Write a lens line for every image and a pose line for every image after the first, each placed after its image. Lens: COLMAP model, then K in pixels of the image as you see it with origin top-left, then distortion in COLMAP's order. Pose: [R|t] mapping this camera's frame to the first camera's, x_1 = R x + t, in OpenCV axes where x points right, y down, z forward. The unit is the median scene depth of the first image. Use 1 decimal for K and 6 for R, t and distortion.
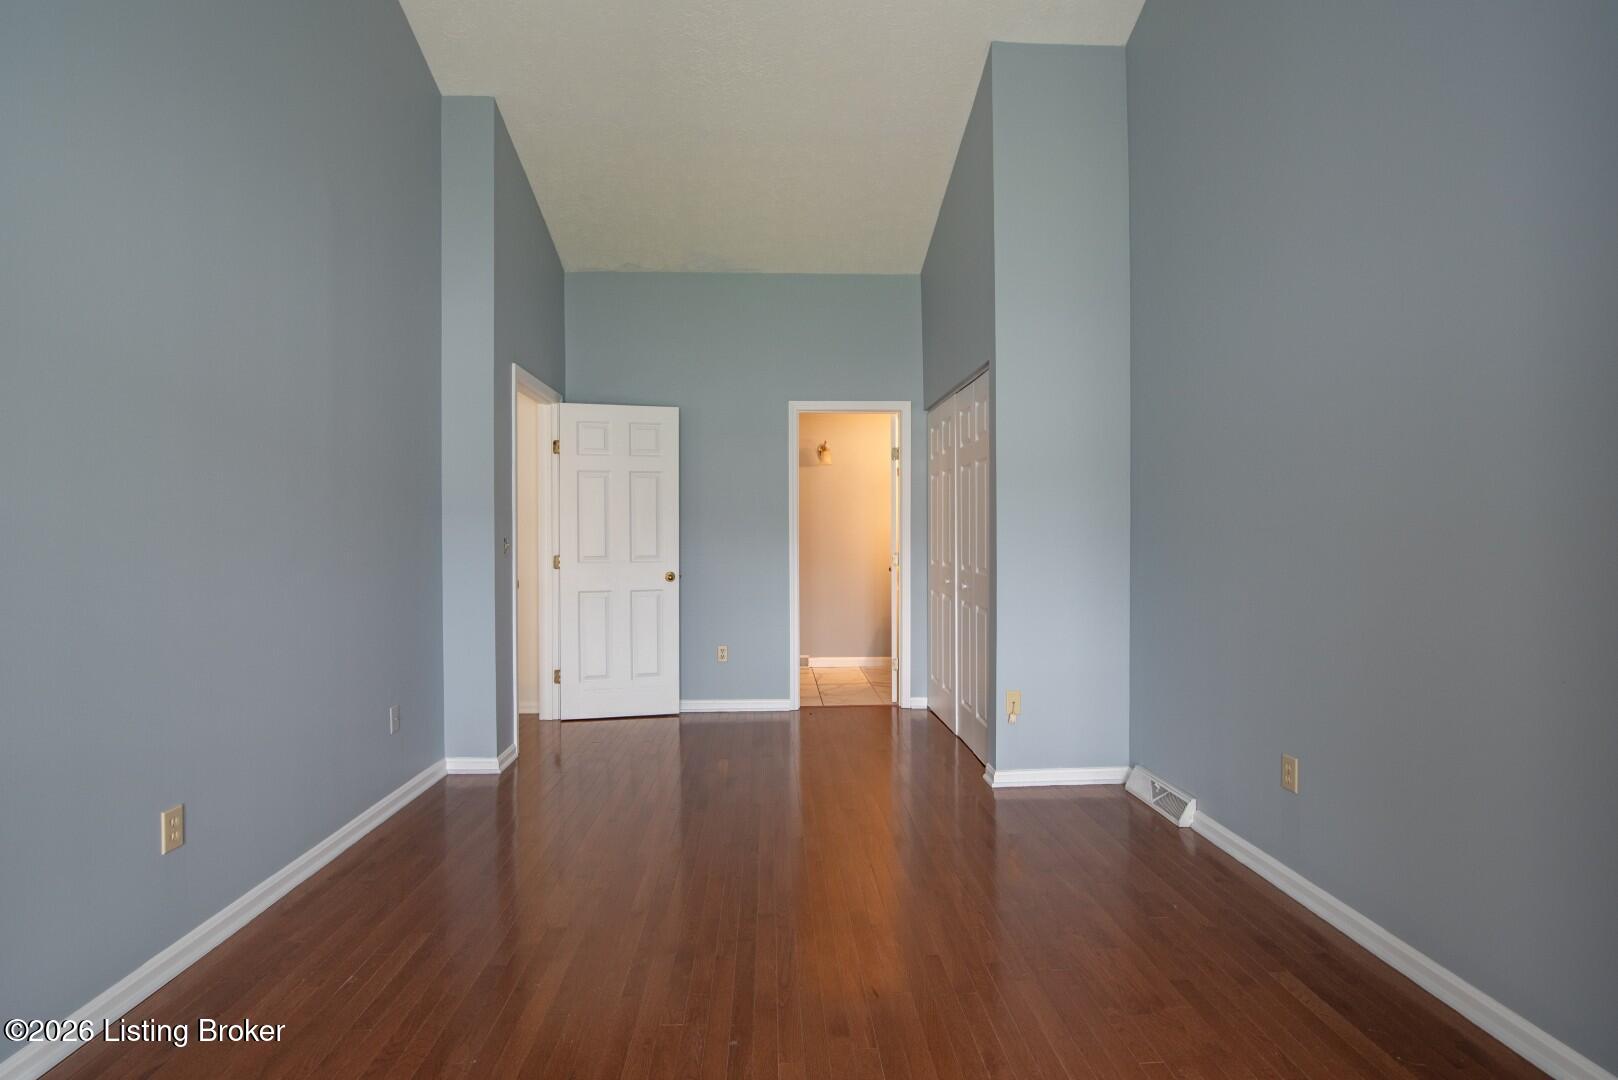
lens RADIAL K [[740.5, 0, 809.1], [0, 740.5, 538.4], [0, 0, 1]] dist [-0.023962, 0.002520]
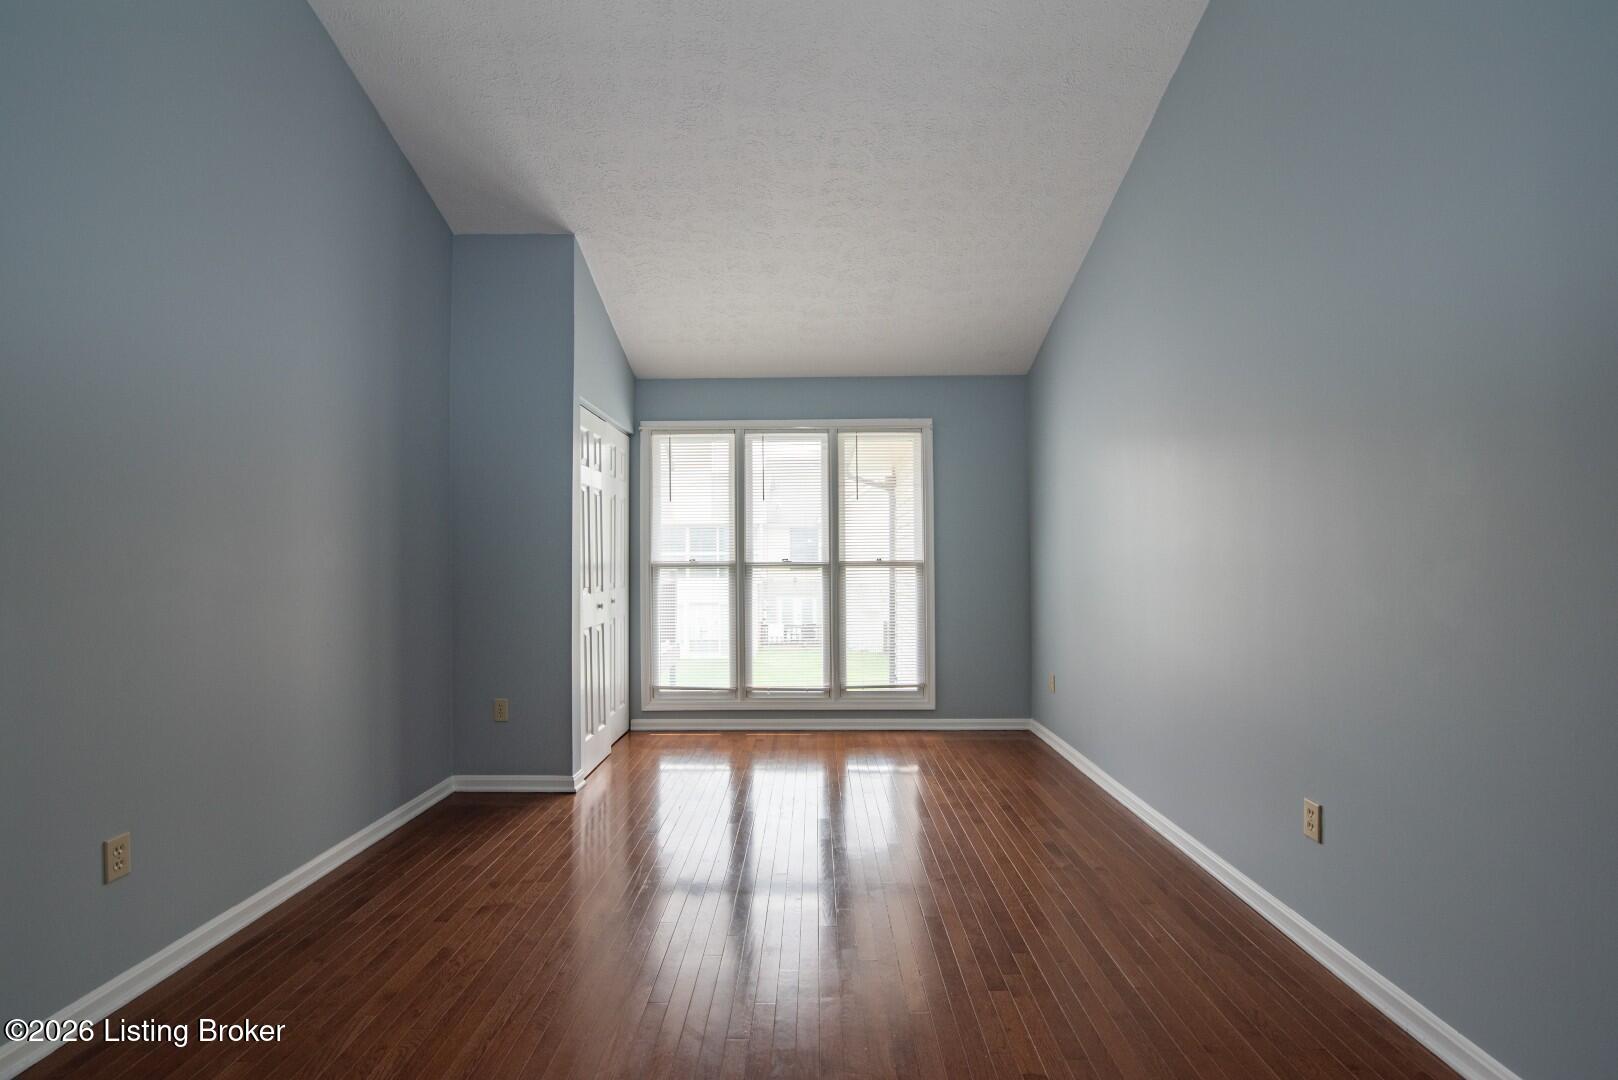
lens RADIAL K [[740.5, 0, 804.9], [0, 740.5, 542.8], [0, 0, 1]] dist [-0.023962, 0.002520]
pose [[-0.997605, 0.010979, 0.068293, -0.196413], [0.009815, 0.999801, -0.017351, -0.005737], [-0.068469, -0.016639, -0.997514, 2.176125]]
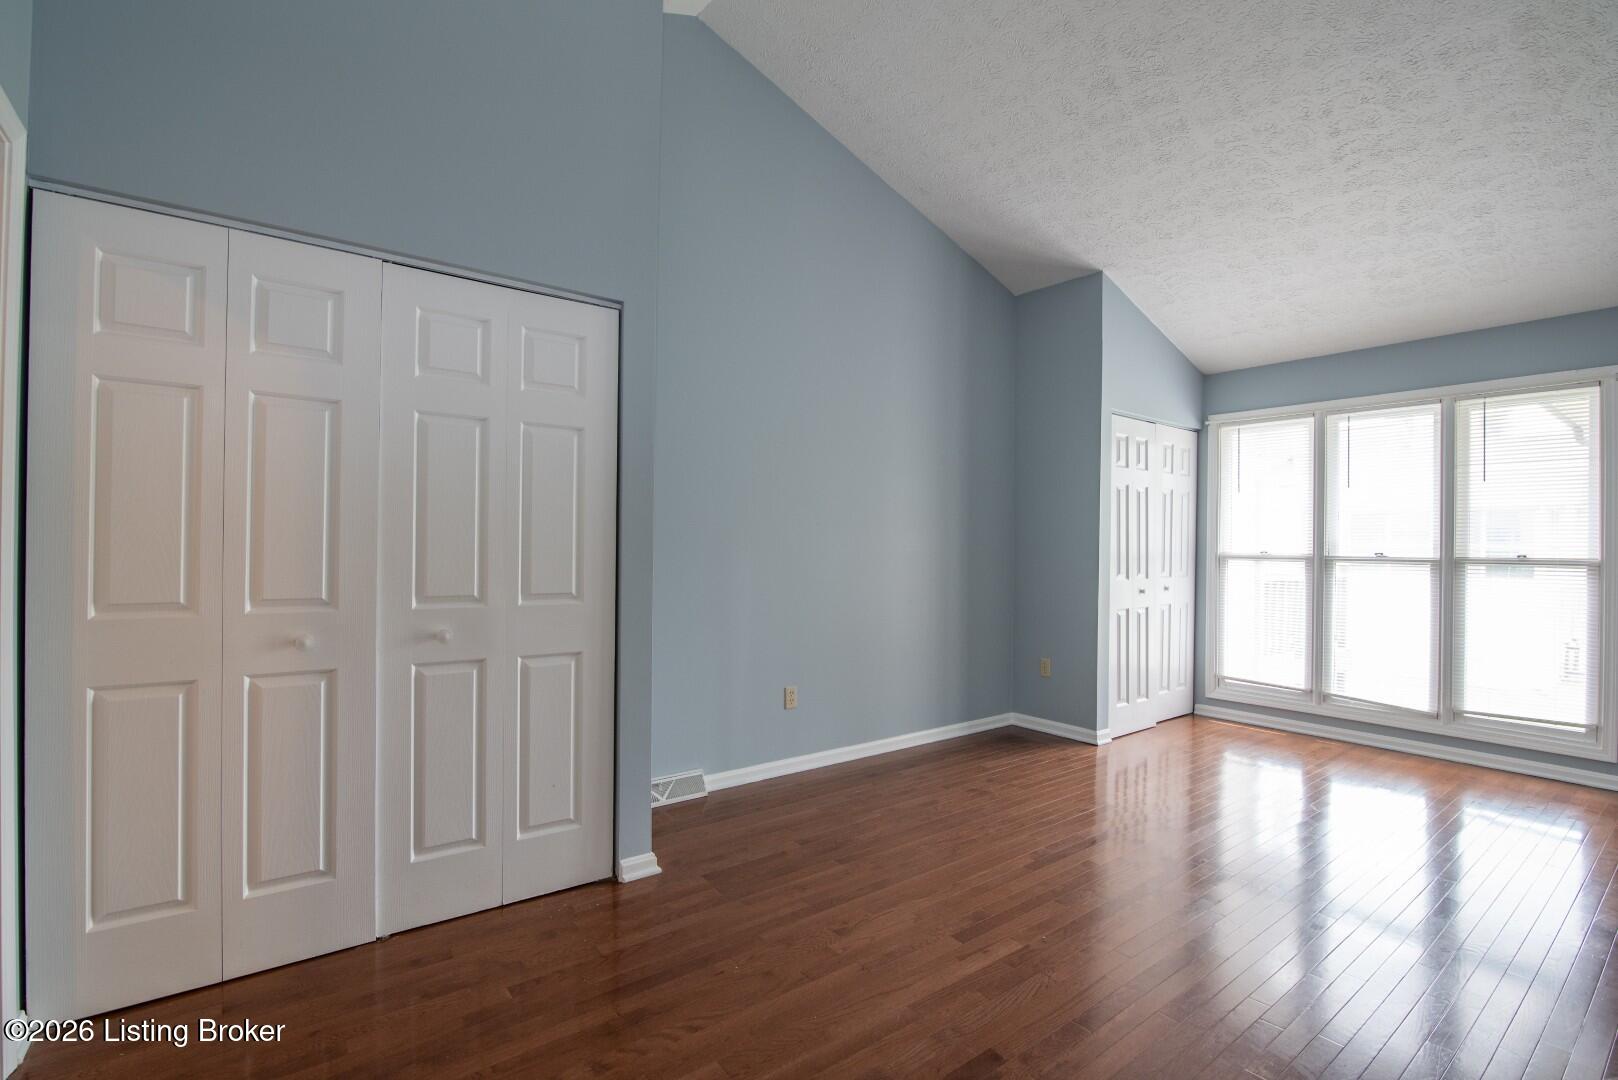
lens RADIAL K [[740.5, 0, 802.1], [0, 740.5, 543.6], [0, 0, 1]] dist [-0.023962, 0.002520]
pose [[-0.557439, -0.002521, 0.830214, -0.836036], [-0.006750, 0.999976, -0.001495, -0.009256], [-0.830191, -0.006438, -0.557442, 2.322540]]
